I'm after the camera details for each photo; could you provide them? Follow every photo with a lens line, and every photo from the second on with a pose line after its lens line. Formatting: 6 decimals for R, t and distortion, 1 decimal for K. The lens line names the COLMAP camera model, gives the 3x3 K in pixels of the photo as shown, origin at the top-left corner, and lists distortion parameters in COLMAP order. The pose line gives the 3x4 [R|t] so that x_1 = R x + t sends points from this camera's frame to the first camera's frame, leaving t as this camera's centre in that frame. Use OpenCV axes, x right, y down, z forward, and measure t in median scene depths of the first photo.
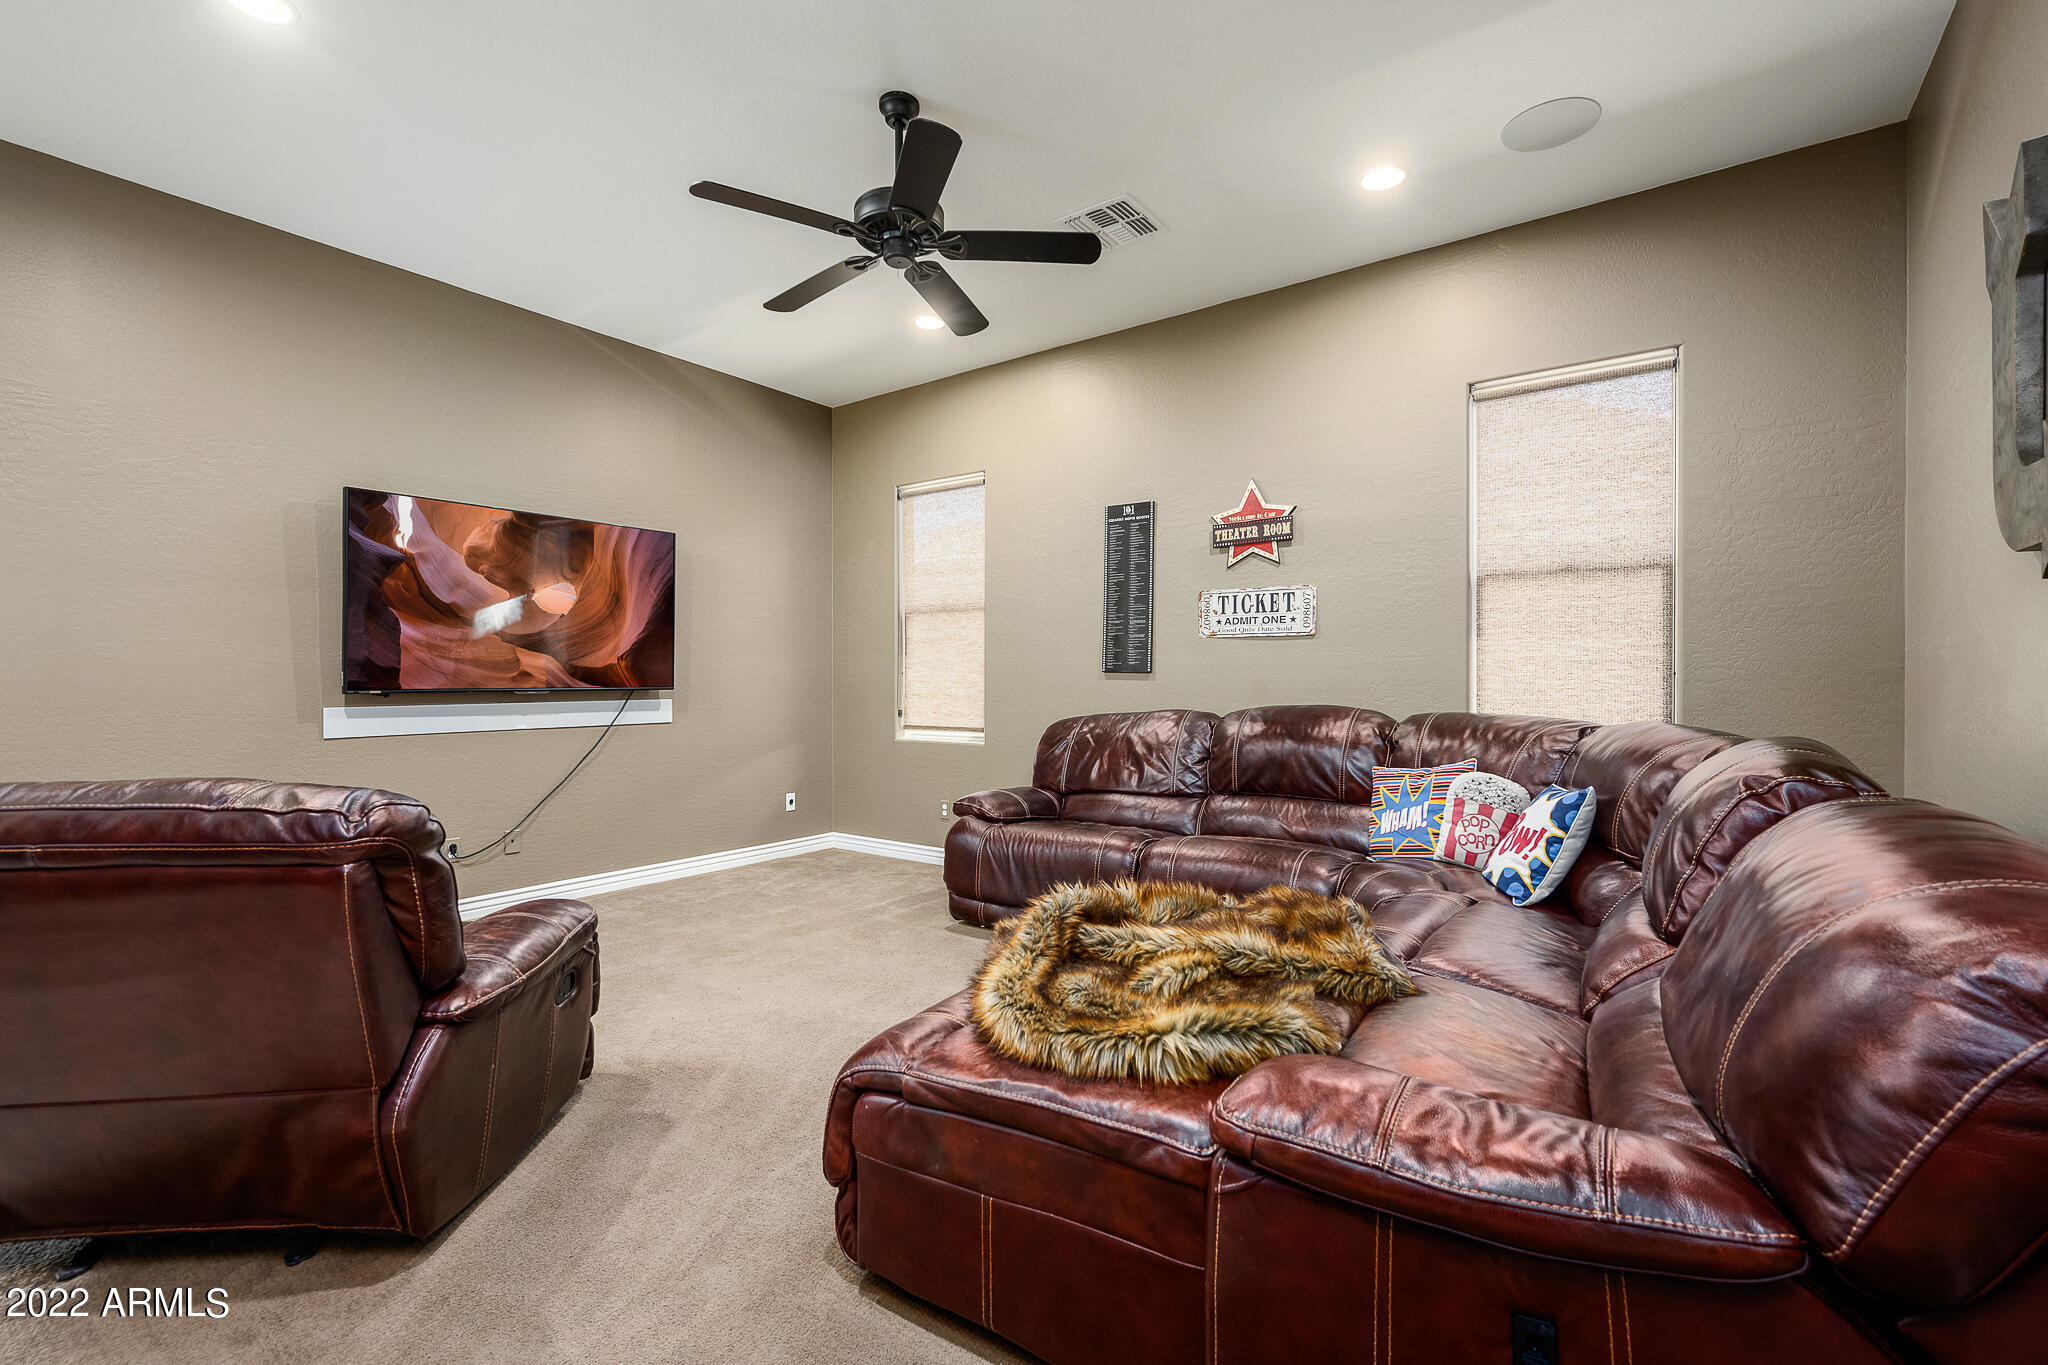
lens RADIAL K [[873.1, 0, 1027.8], [0, 873.1, 686.2], [0, 0, 1]] dist [0.002253, -0.000098]
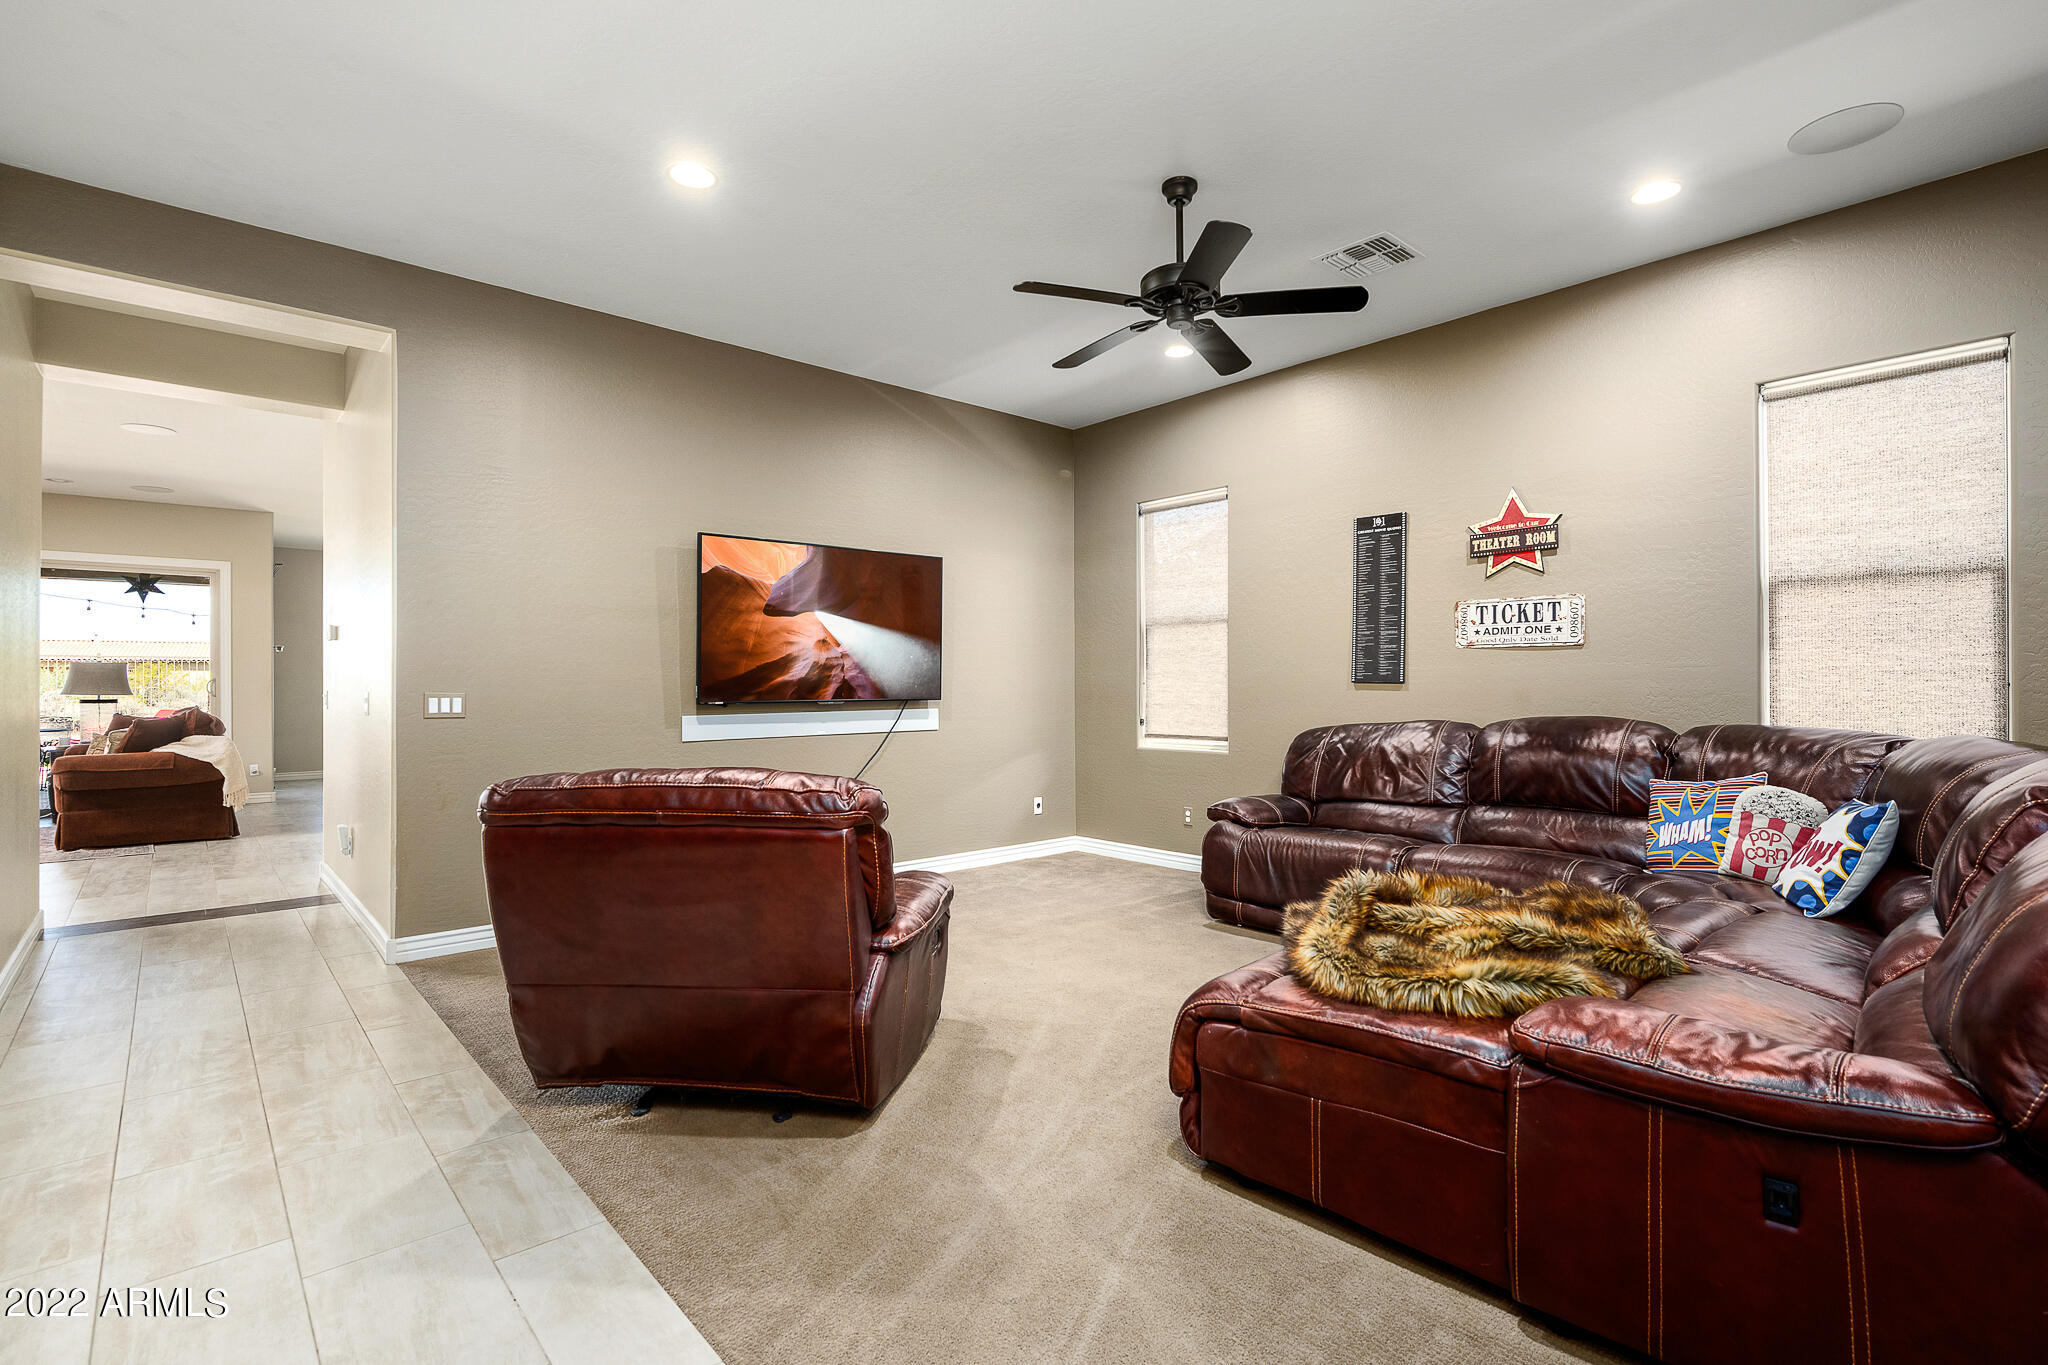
lens RADIAL K [[966.9, 0, 1018.1], [0, 966.9, 681.4], [0, 0, 1]] dist [-0.000224, 0.002197]
pose [[0.978878, -0.004054, -0.204403, -0.095888], [0.002187, 0.999954, -0.009358, -0.011607], [0.204432, 0.008713, 0.978842, -0.259677]]
